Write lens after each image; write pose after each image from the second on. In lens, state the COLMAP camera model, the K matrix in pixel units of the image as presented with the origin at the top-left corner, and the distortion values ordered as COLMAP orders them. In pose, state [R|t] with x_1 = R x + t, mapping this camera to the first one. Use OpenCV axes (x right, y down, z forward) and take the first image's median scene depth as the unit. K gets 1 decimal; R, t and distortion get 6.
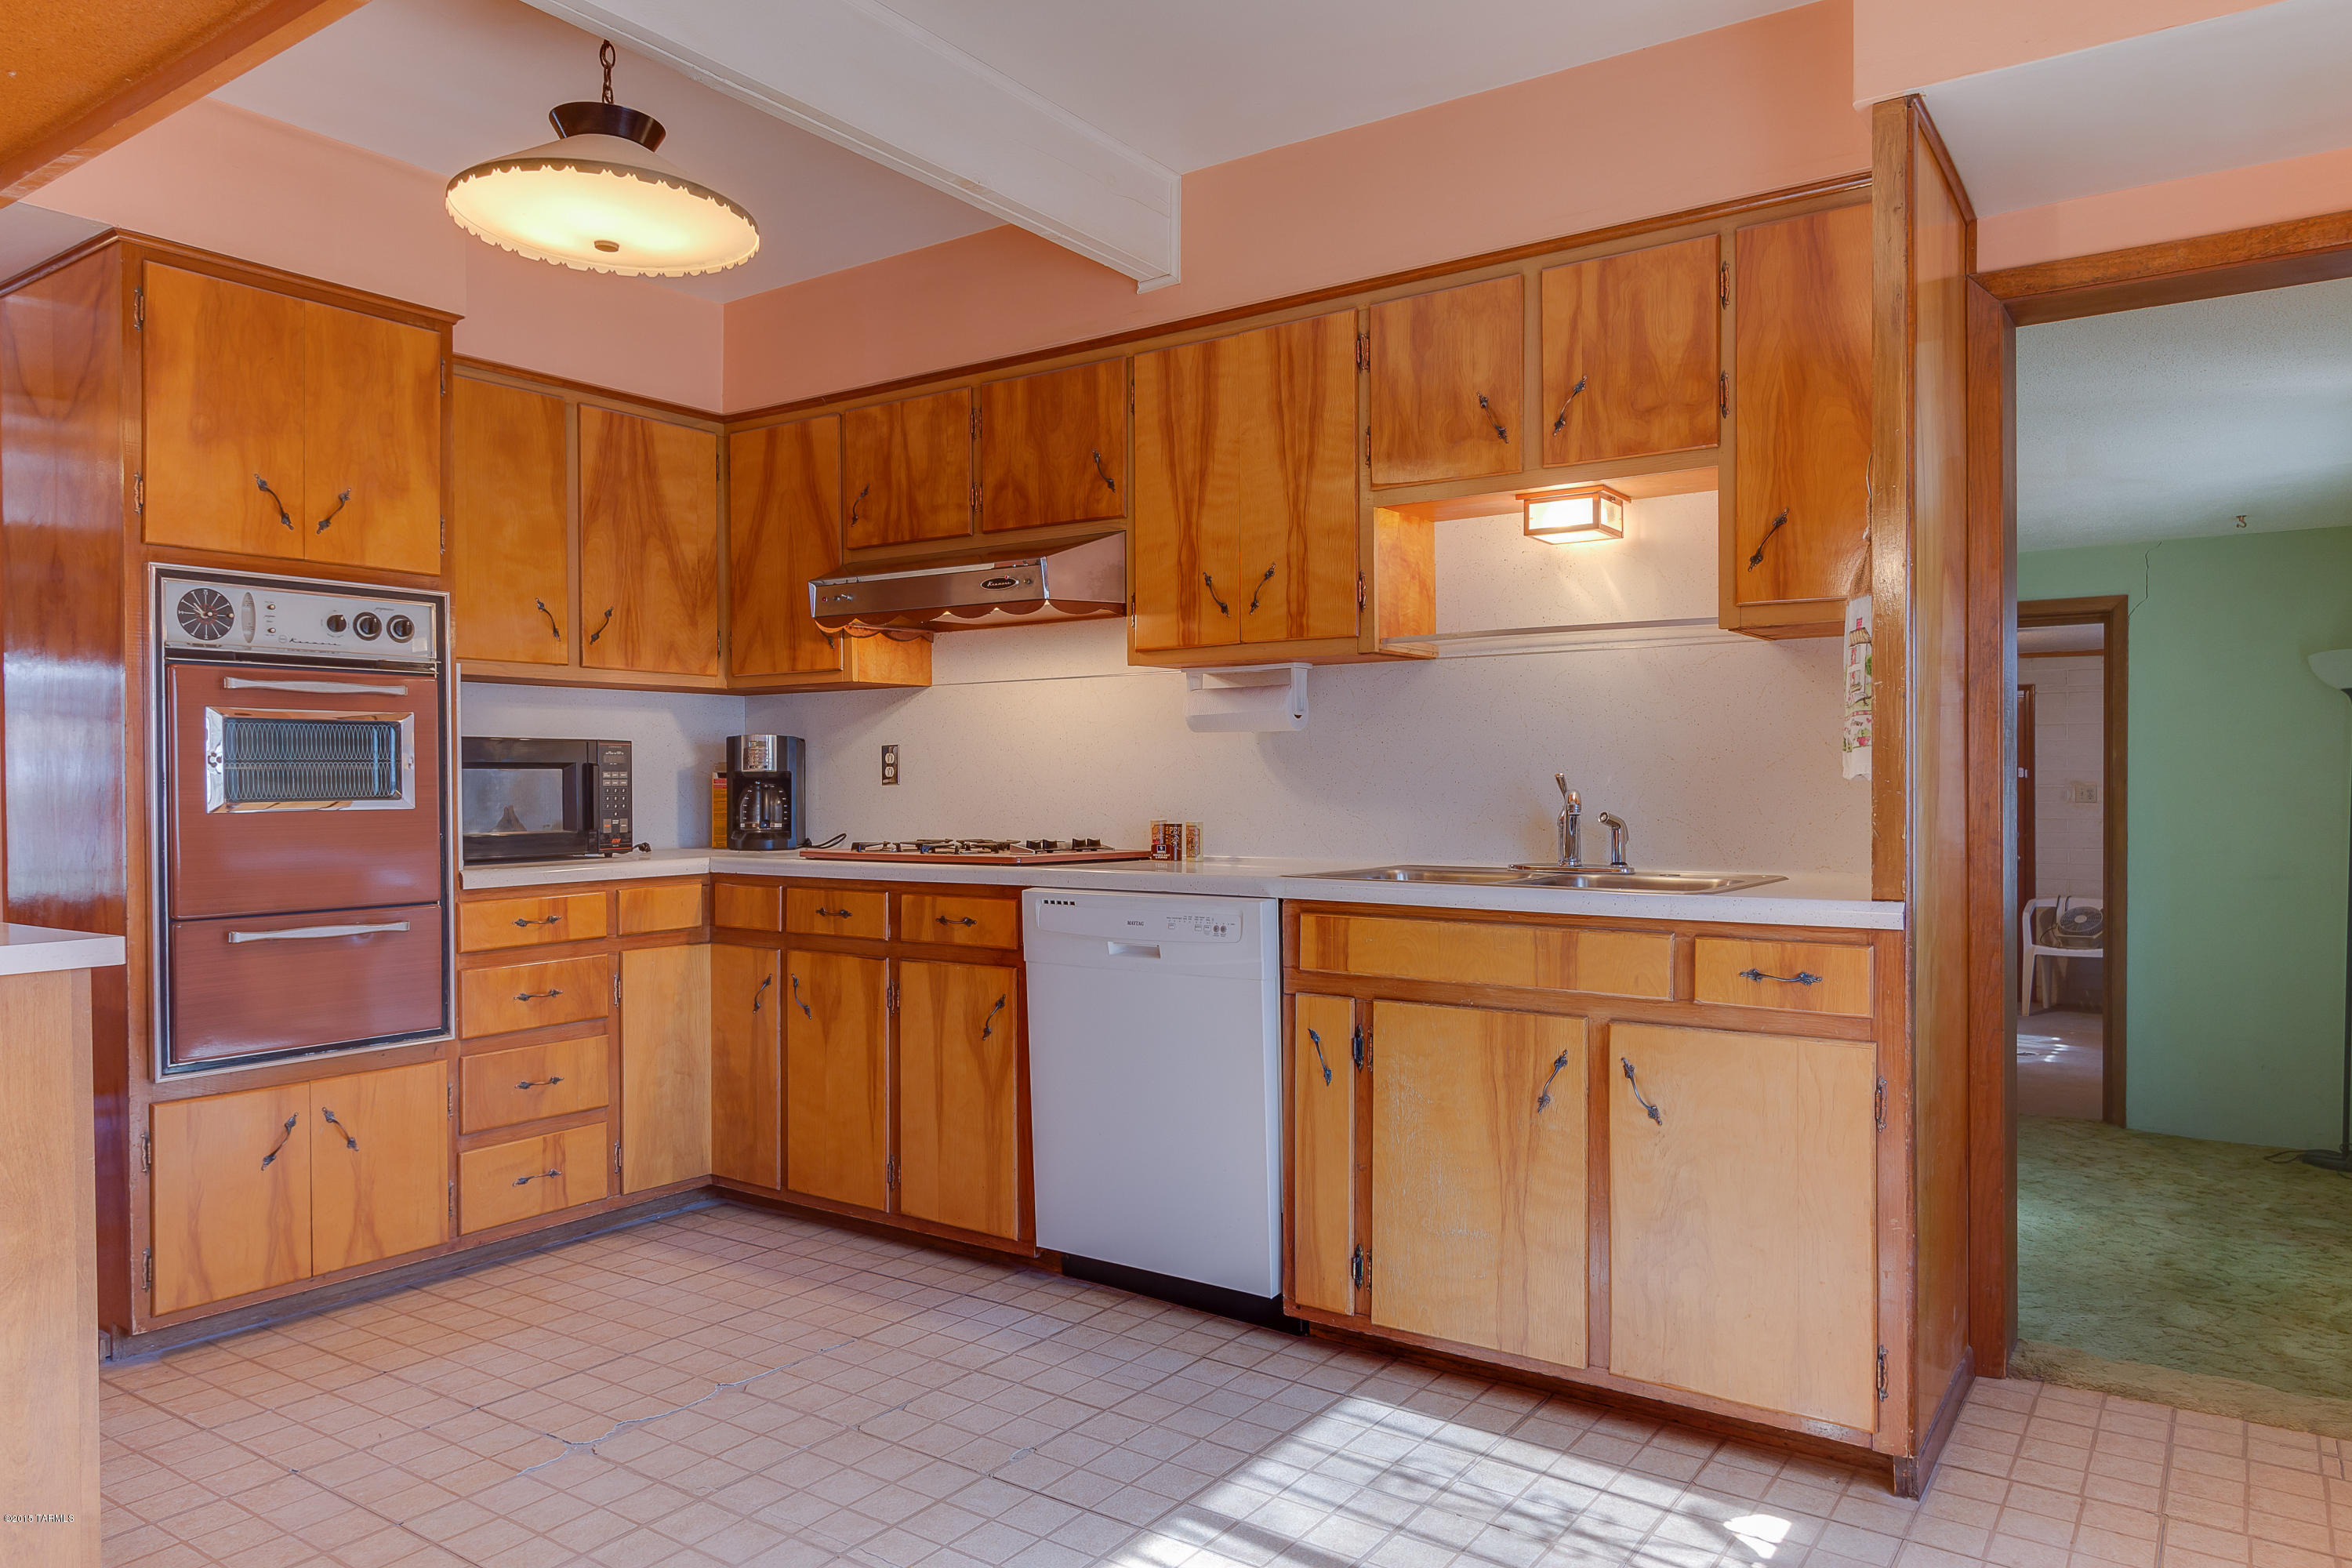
lens RADIAL K [[1540.5, 0, 1177.6], [0, 1540.5, 790.8], [0, 0, 1]] dist [0.007874, -0.001797]
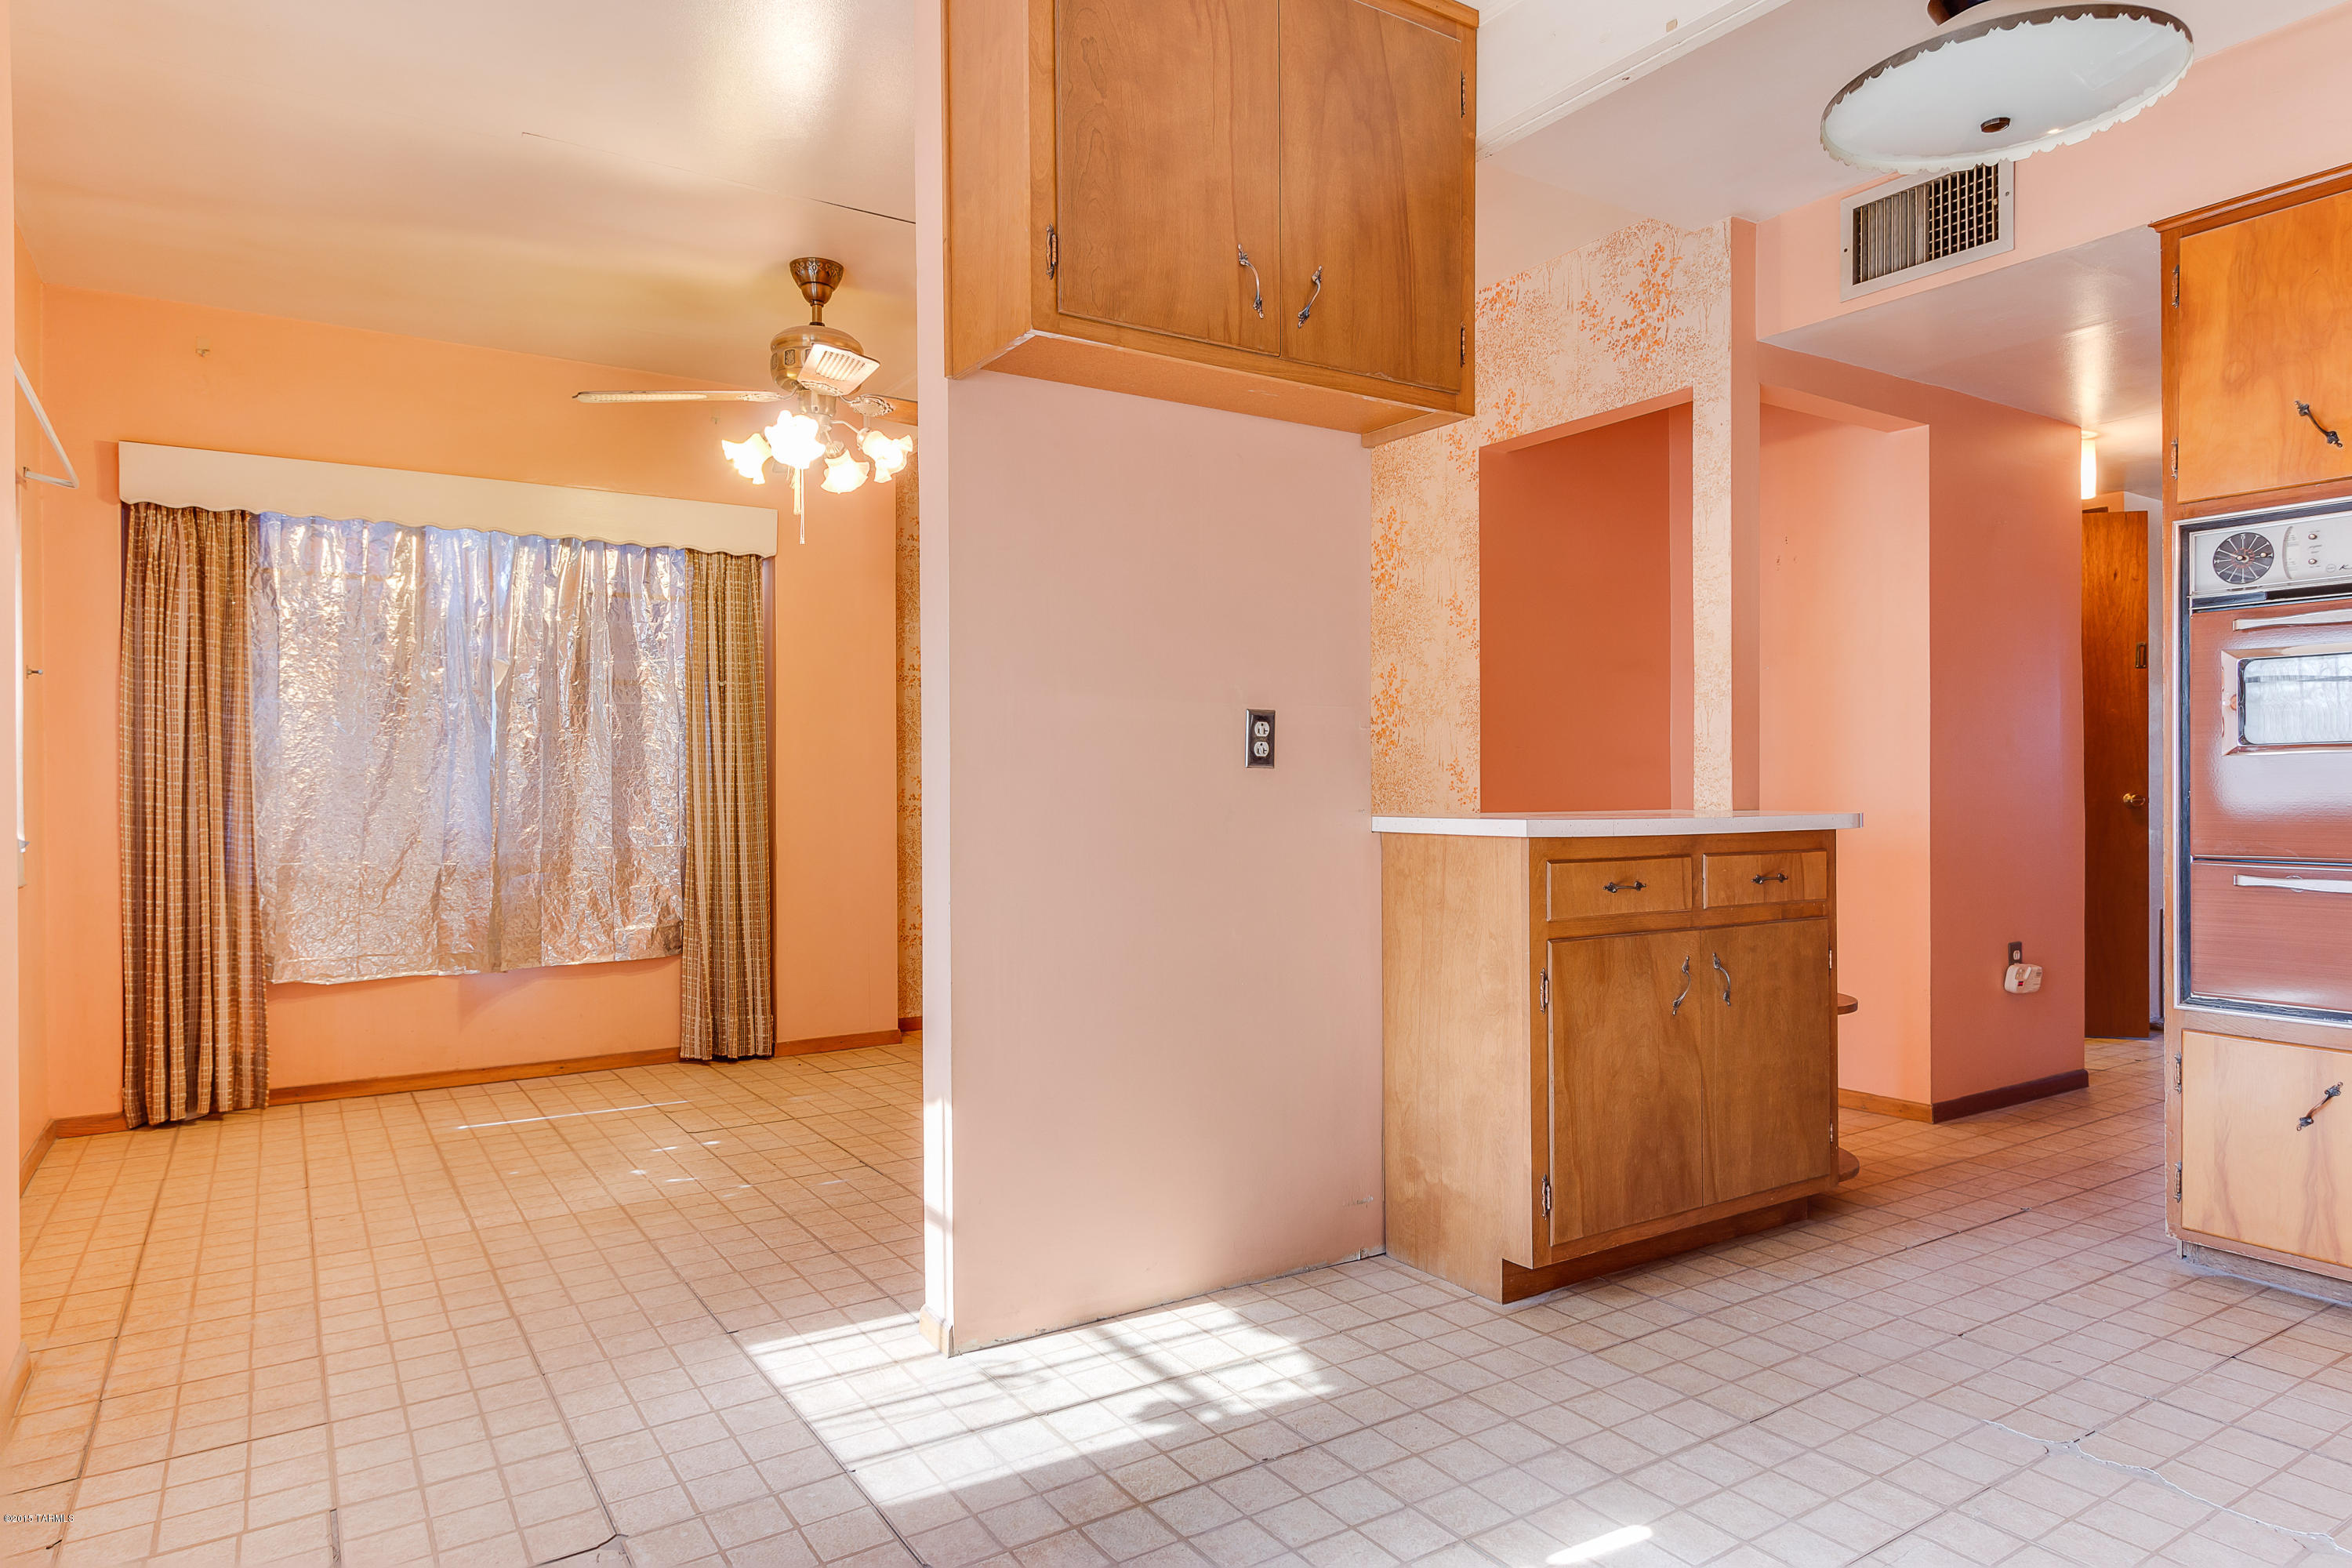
lens RADIAL K [[1384.8, 0, 1181.1], [0, 1384.8, 790.5], [0, 0, 1]] dist [0.001940, 0.001369]
pose [[-0.369162, 0.008854, -0.929323, 0.409816], [-0.000319, 0.999953, 0.009653, 0.024938], [0.929365, 0.003860, -0.369142, 0.605921]]
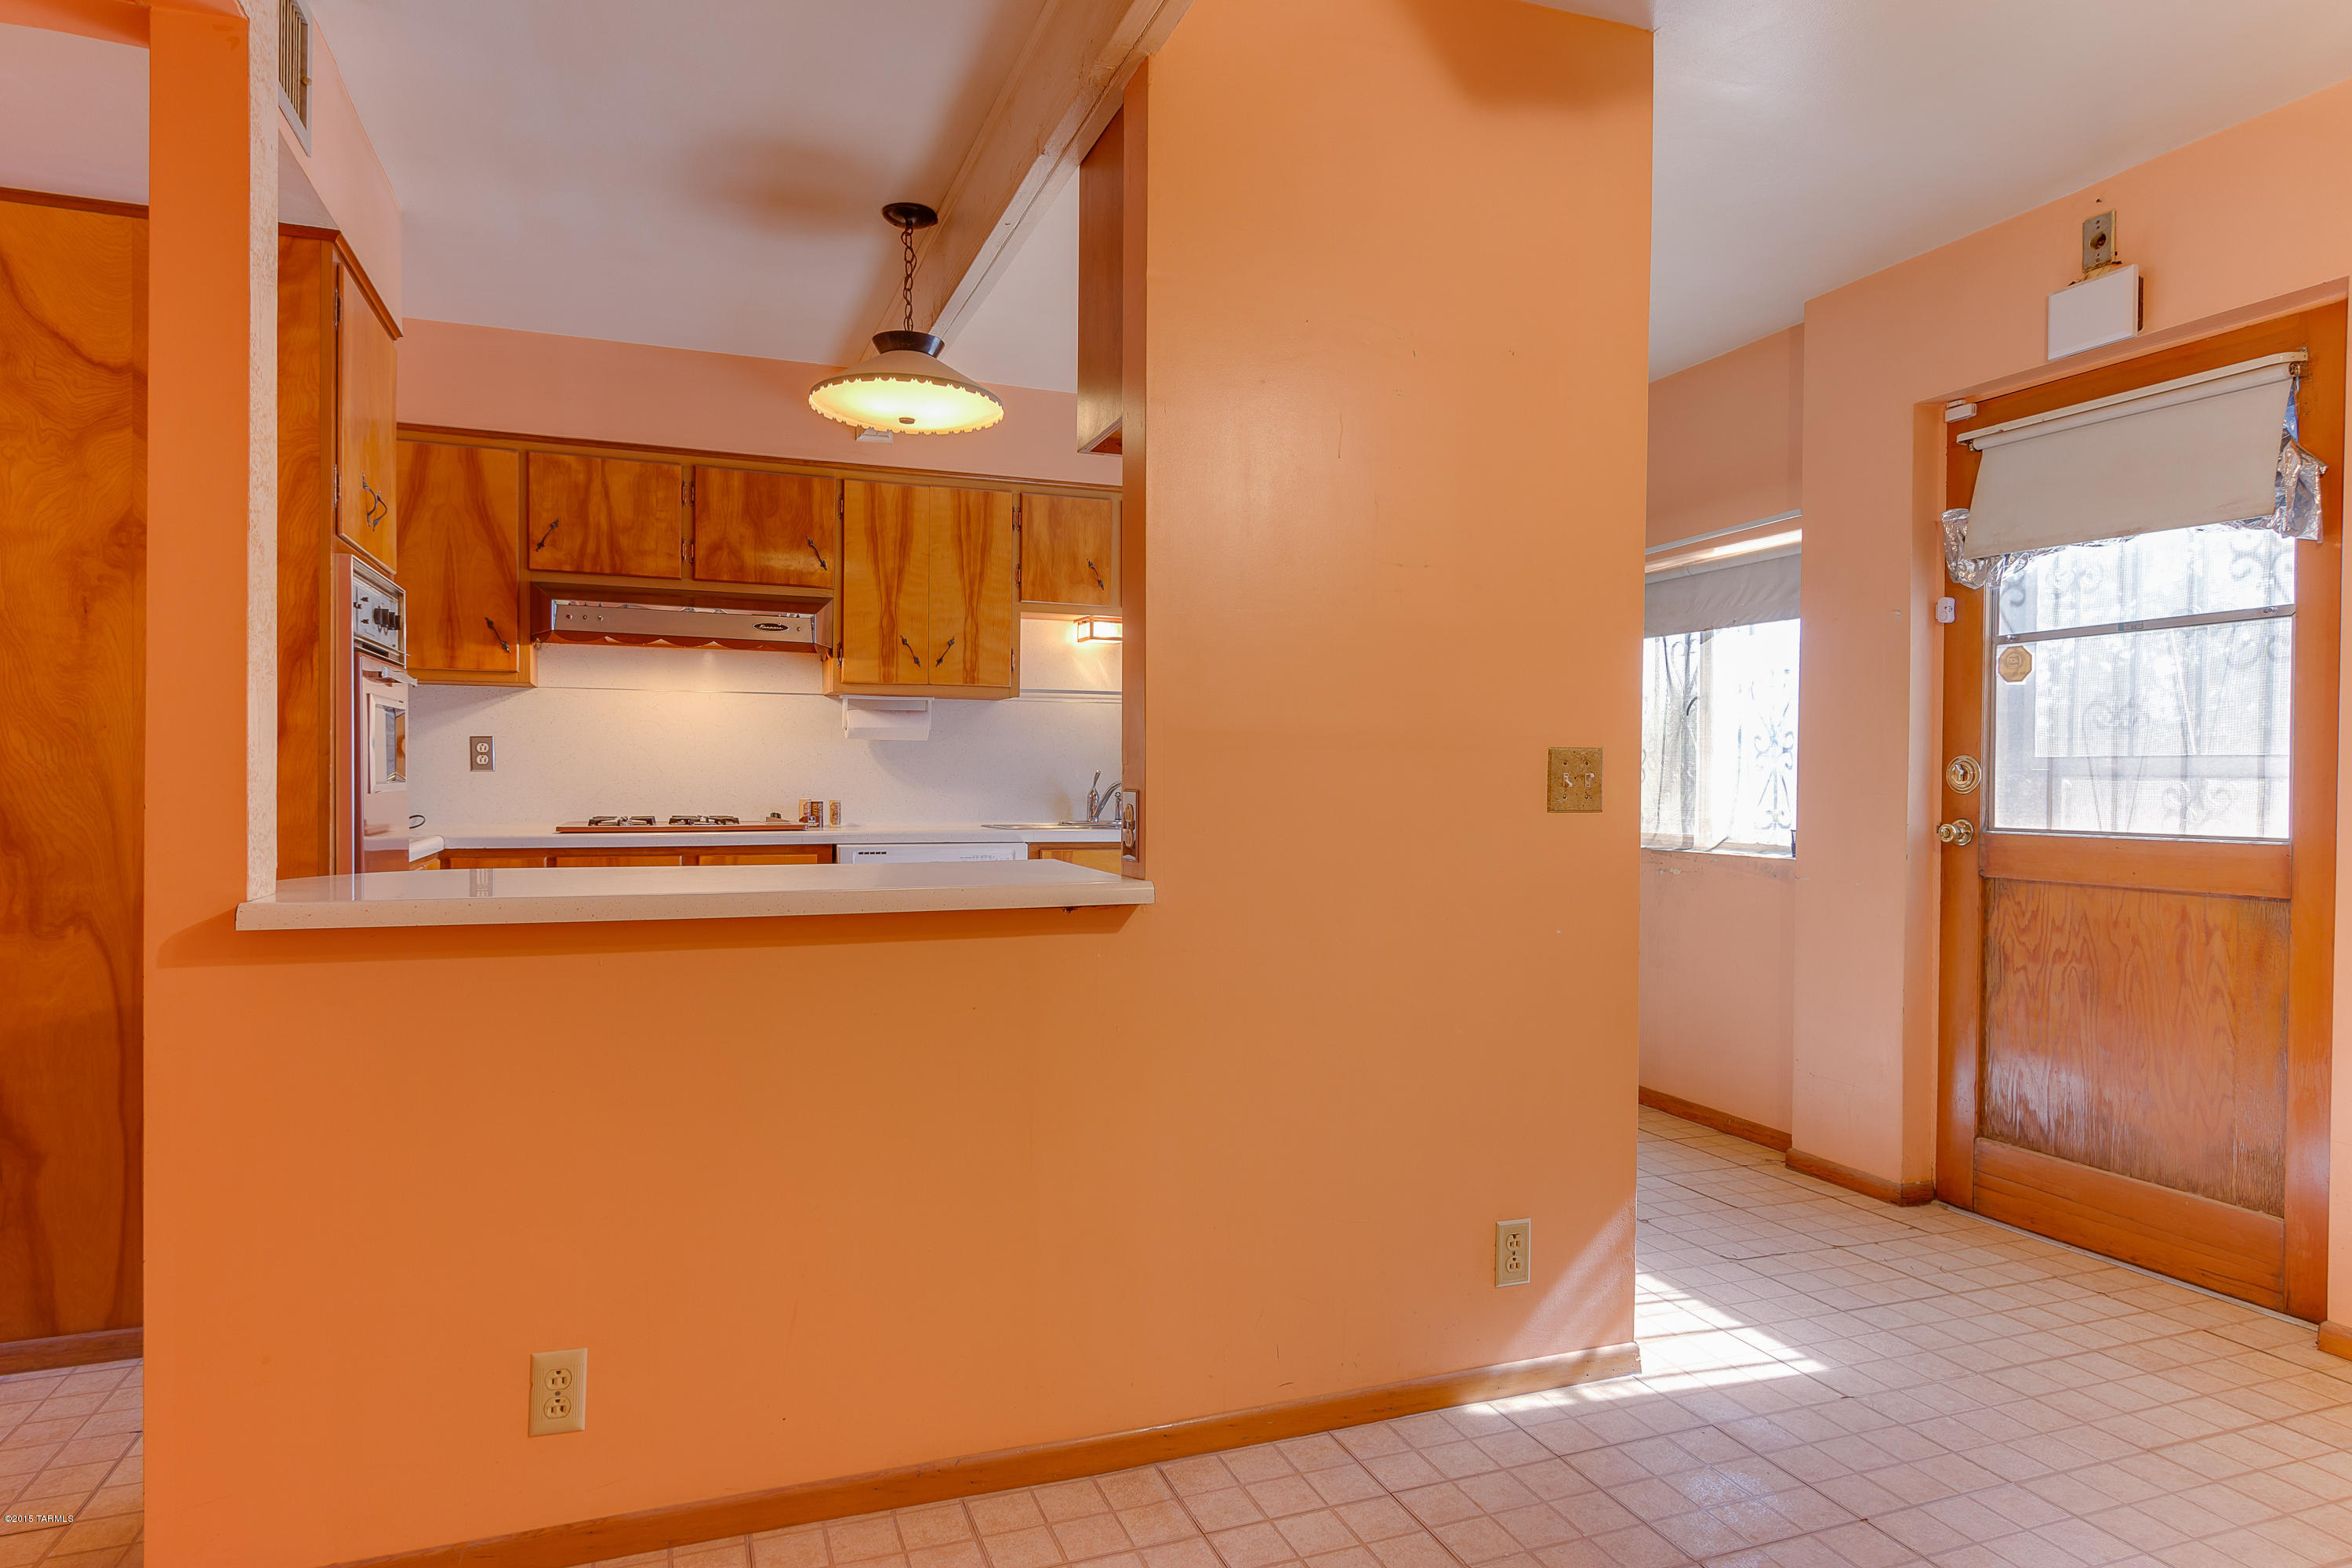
lens RADIAL K [[1384.8, 0, 1179.7], [0, 1384.8, 794.6], [0, 0, 1]] dist [0.001940, 0.001369]
pose [[0.561282, -0.000667, 0.827624, -0.958913], [-0.005831, 0.999972, 0.004761, 0.007213], [-0.827604, -0.007498, 0.561262, 0.001668]]
